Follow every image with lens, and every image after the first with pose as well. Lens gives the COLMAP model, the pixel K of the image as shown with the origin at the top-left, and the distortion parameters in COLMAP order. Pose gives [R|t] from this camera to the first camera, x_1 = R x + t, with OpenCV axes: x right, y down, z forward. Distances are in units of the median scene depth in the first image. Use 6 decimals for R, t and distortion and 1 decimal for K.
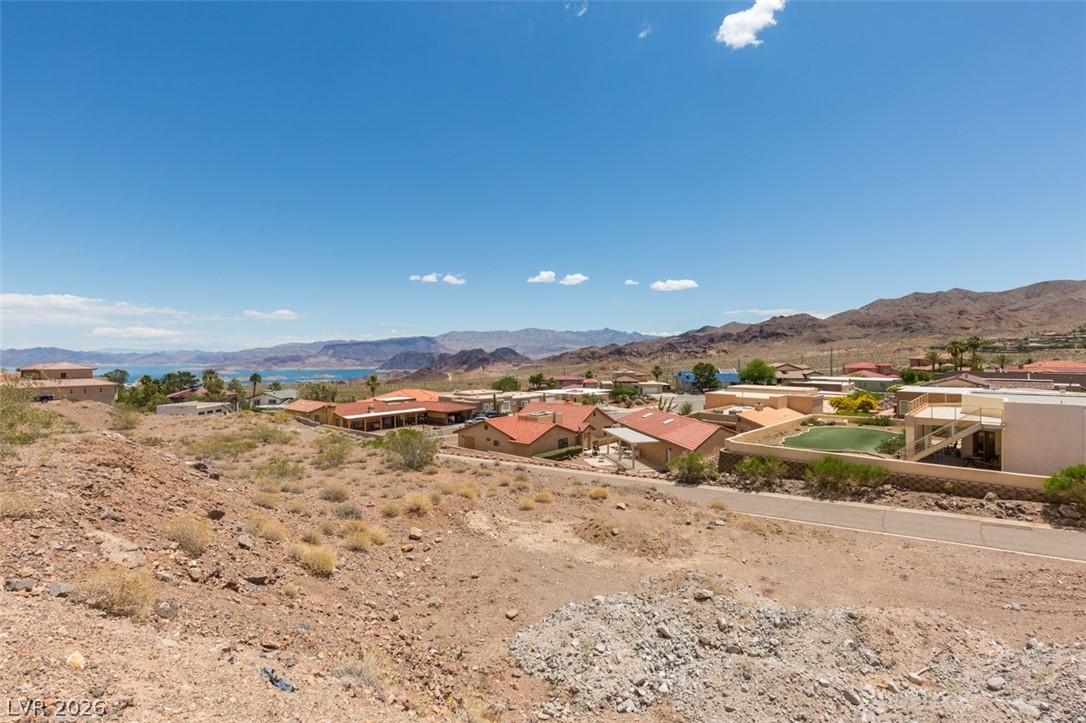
lens RADIAL K [[487.3, 0, 541.9], [0, 487.3, 354.2], [0, 0, 1]] dist [0.008903, -0.001981]
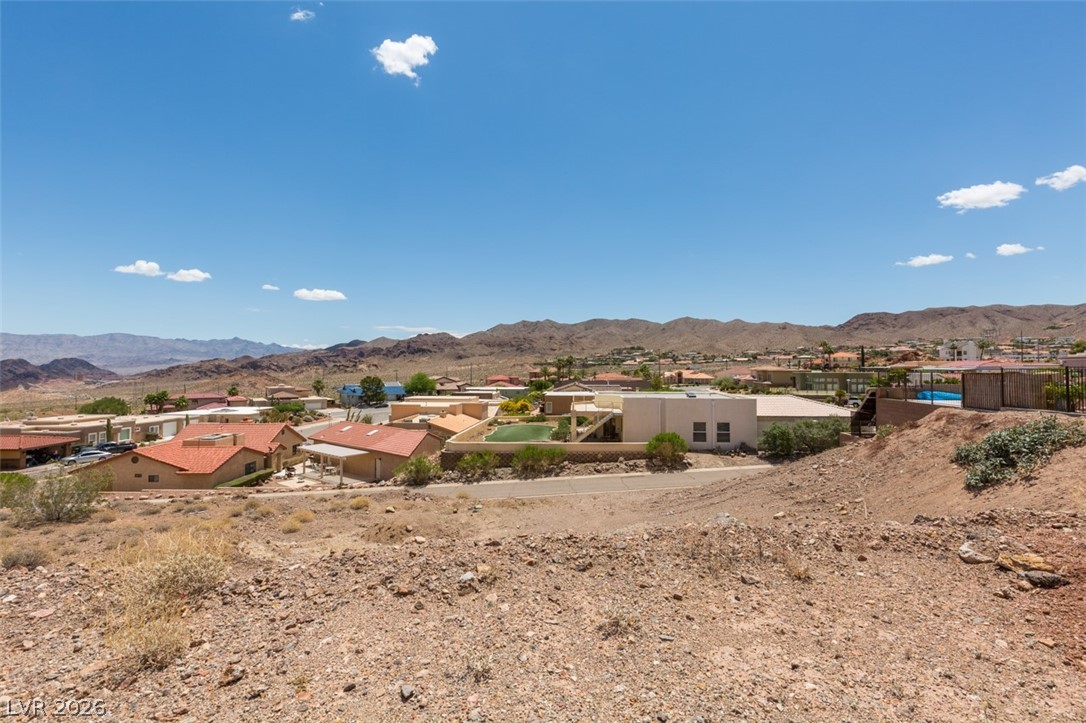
lens RADIAL K [[487.3, 0, 541.4], [0, 487.3, 359.1], [0, 0, 1]] dist [0.008903, -0.001981]
pose [[0.770482, 0.015777, 0.637266, -0.051955], [-0.003369, 0.999781, -0.020678, 0.002248], [-0.637453, 0.013785, 0.770366, -0.002168]]
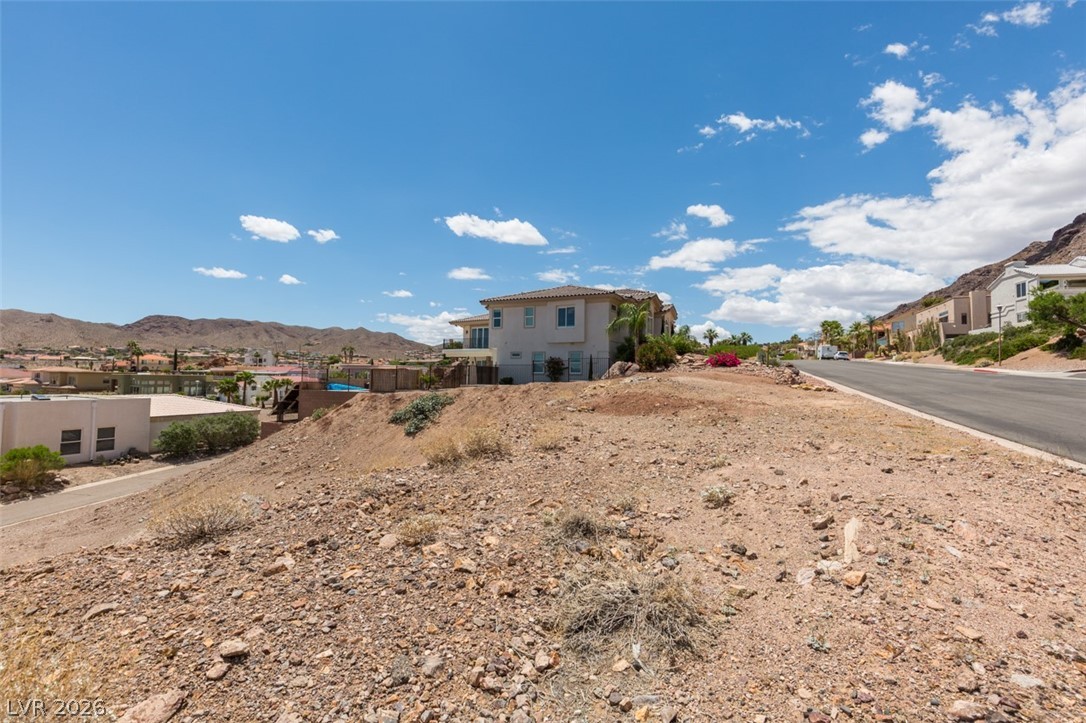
lens RADIAL K [[487.3, 0, 541.5], [0, 487.3, 362.3], [0, 0, 1]] dist [0.008903, -0.001981]
pose [[-0.368750, 0.029805, 0.929050, -0.102261], [-0.012441, 0.999238, -0.036995, 0.008036], [-0.929445, -0.025200, -0.368099, 0.048217]]
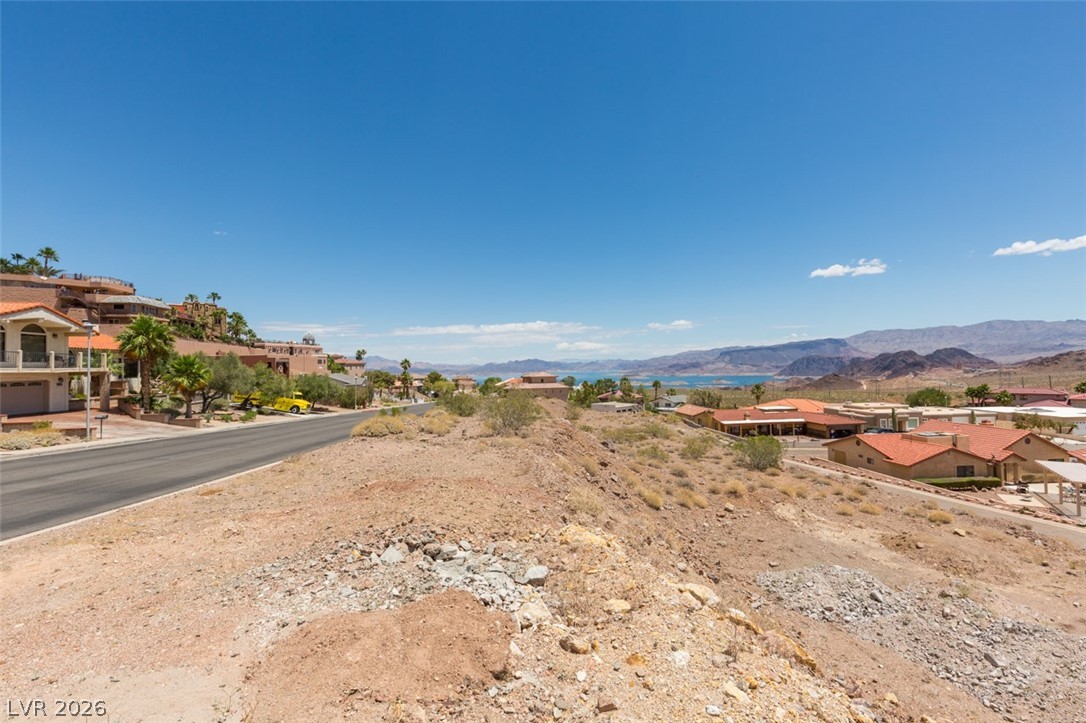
lens RADIAL K [[487.3, 0, 540.7], [0, 487.3, 359.7], [0, 0, 1]] dist [0.008903, -0.001981]
pose [[0.715086, -0.017463, -0.698818, 0.051512], [0.016800, 0.999828, -0.007794, -0.007625], [0.698835, -0.006166, 0.715257, -0.055717]]
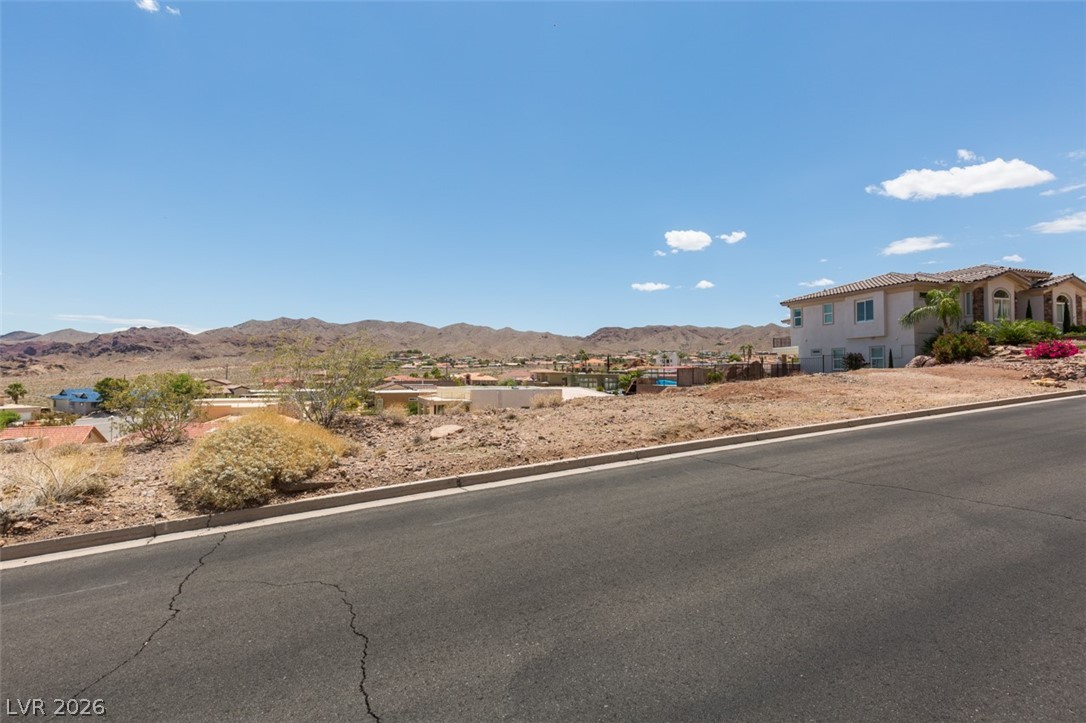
lens RADIAL K [[487.3, 0, 542.9], [0, 487.3, 361.9], [0, 0, 1]] dist [0.008903, -0.001981]
pose [[0.408423, 0.026248, 0.912415, -0.170044], [-0.007009, 0.999647, -0.025620, 0.008012], [-0.912766, 0.004068, 0.408463, -0.016106]]
